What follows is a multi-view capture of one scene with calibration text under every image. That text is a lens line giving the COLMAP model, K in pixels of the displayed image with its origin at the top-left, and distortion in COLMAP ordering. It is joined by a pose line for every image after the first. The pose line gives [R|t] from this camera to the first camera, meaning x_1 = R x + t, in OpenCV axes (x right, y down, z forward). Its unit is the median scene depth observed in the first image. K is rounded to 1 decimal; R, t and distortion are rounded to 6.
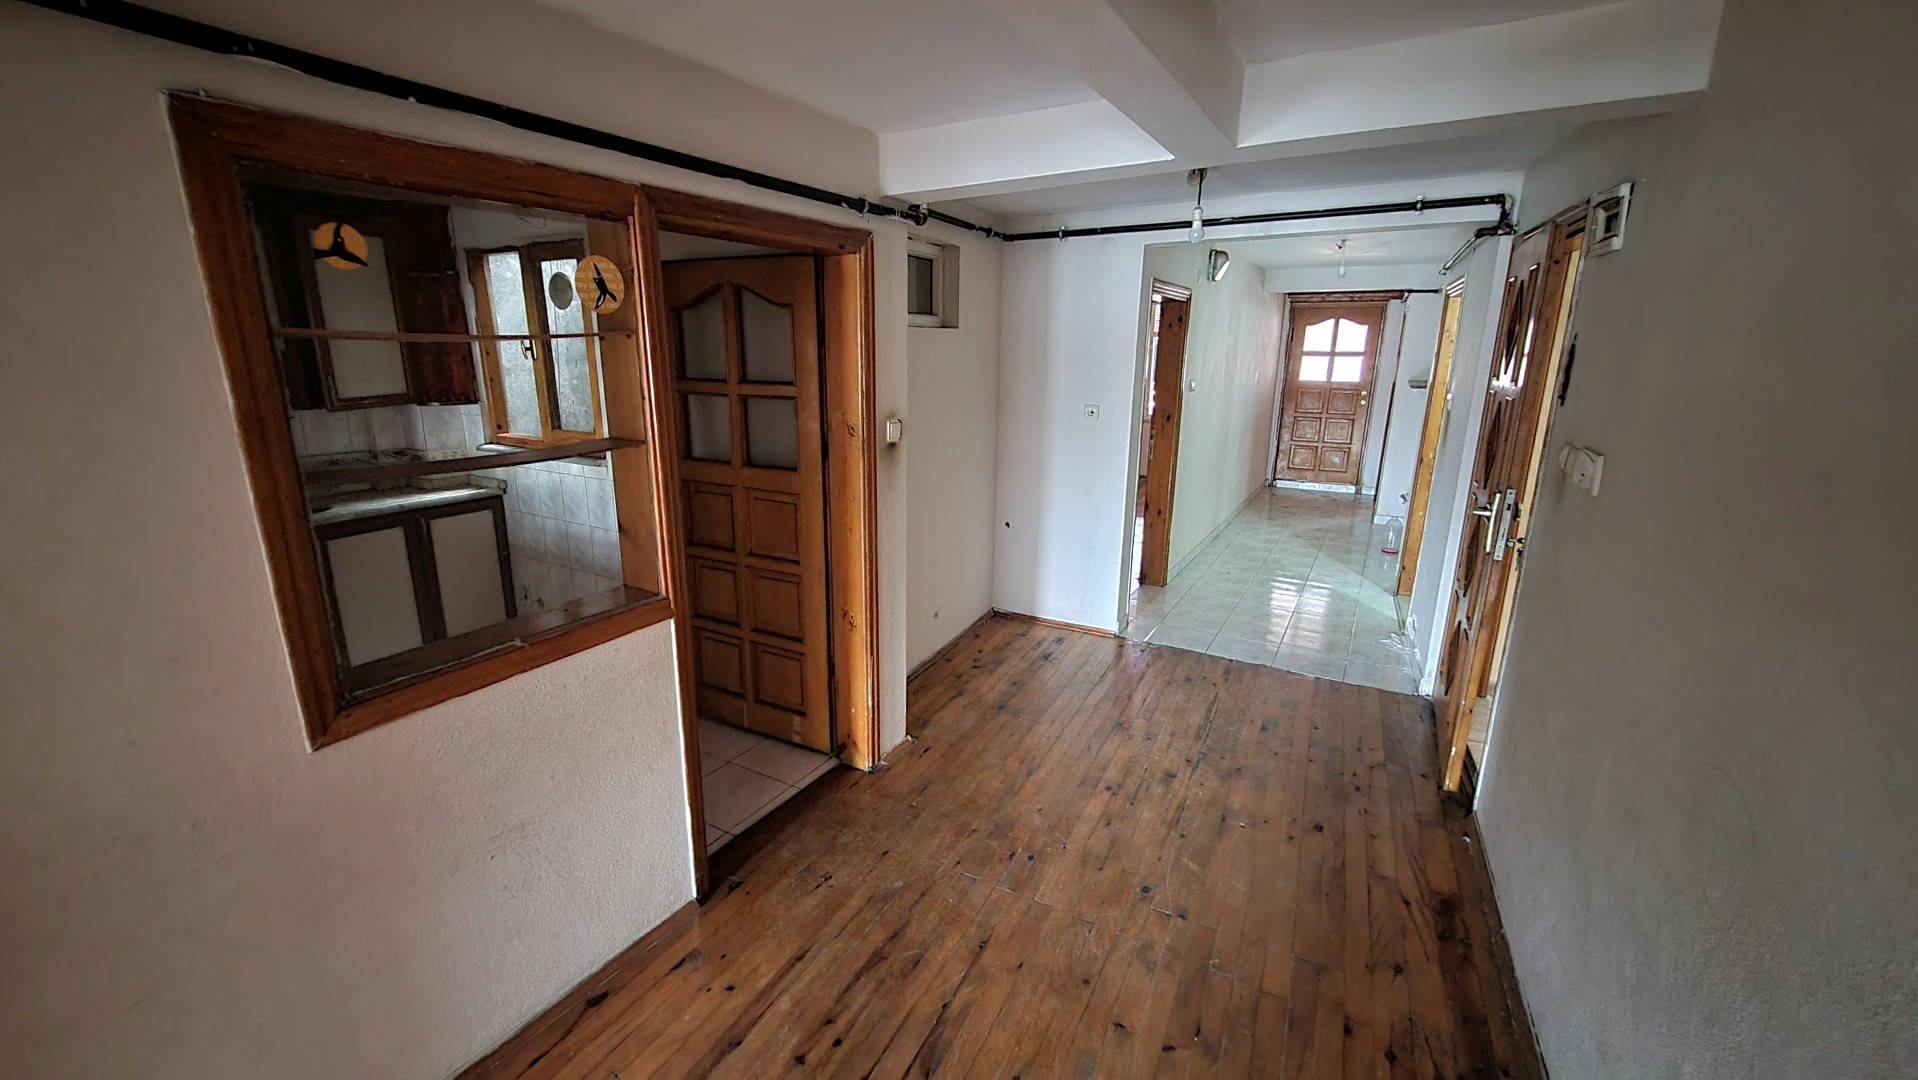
lens RADIAL K [[756.6, 0, 951.4], [0, 756.6, 536.5], [0, 0, 1]] dist [-0.002861, -0.000147]
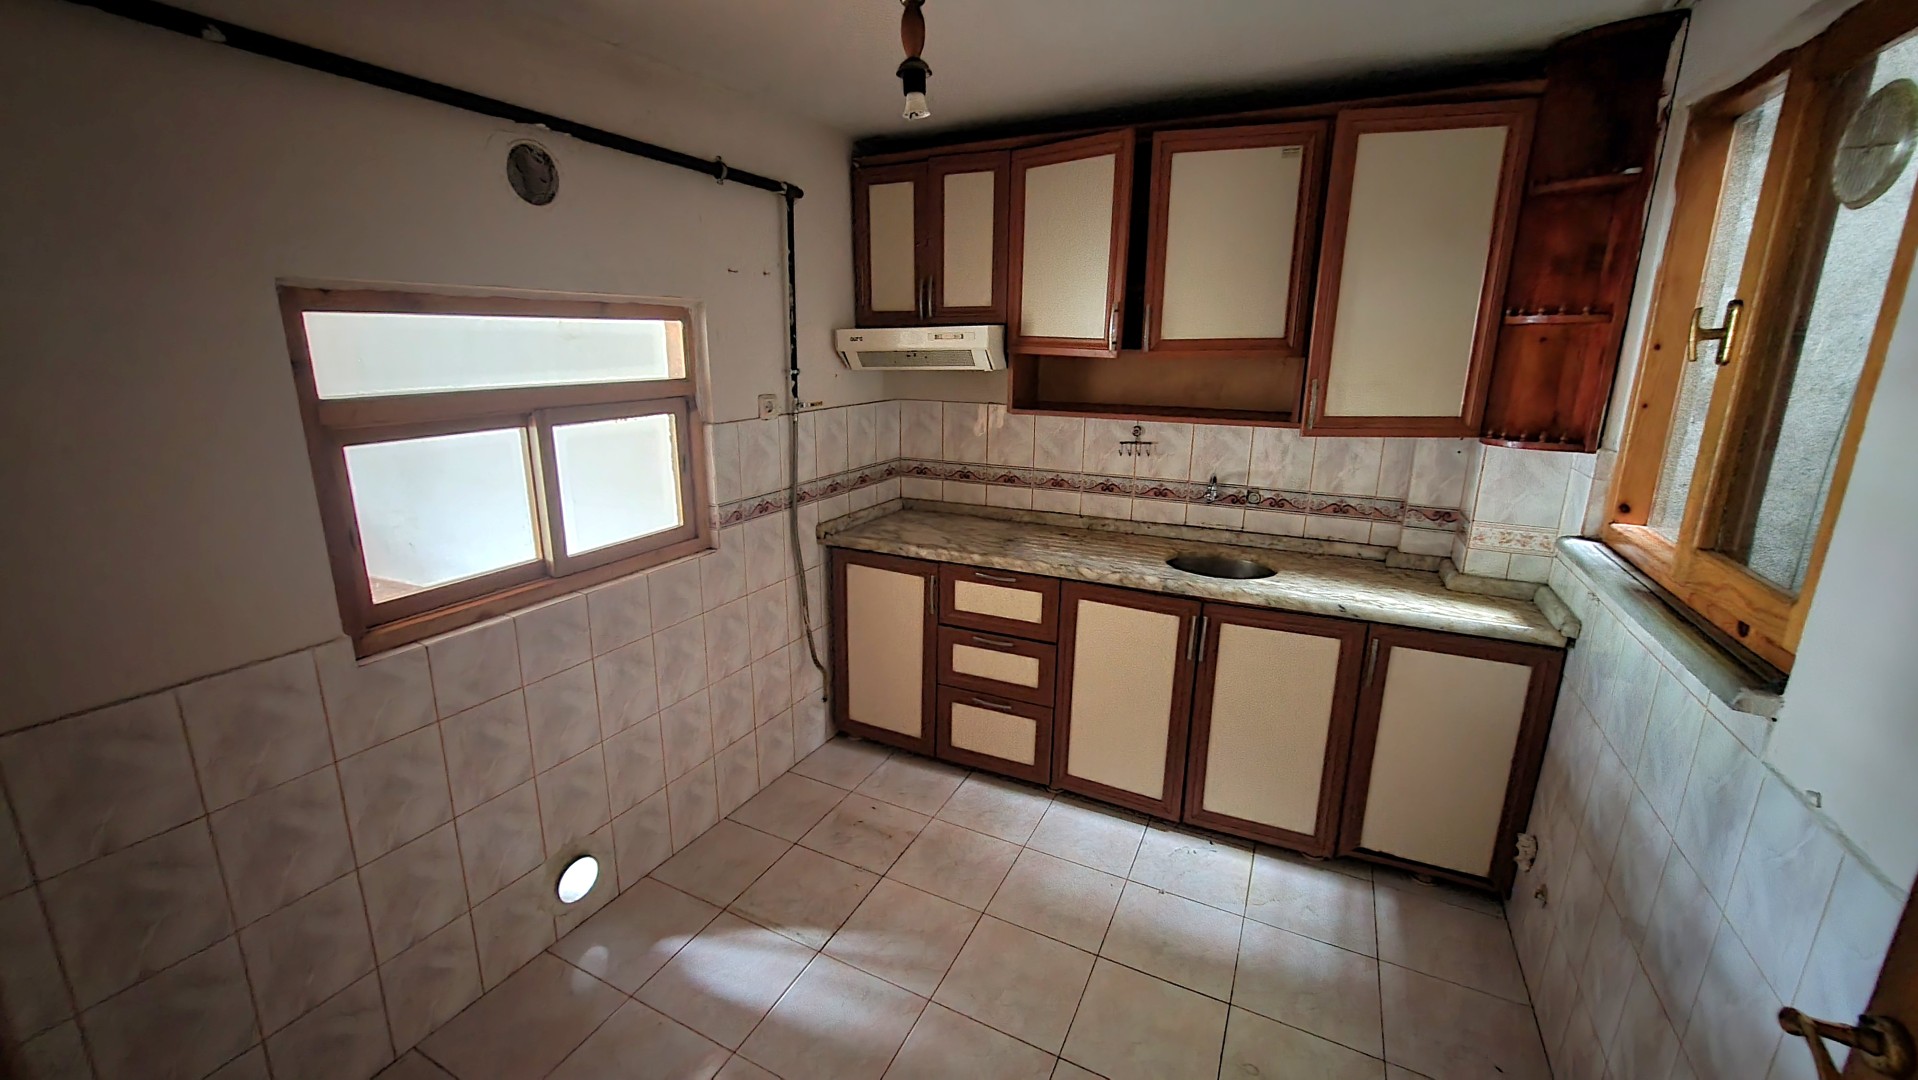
lens RADIAL K [[756.6, 0, 959.0], [0, 756.6, 522.3], [0, 0, 1]] dist [-0.002861, -0.000147]
pose [[0.038532, 0.226845, -0.973168, -0.182182], [-0.246945, 0.945846, 0.210698, -0.140914], [0.968263, 0.232200, 0.092464, 0.605084]]
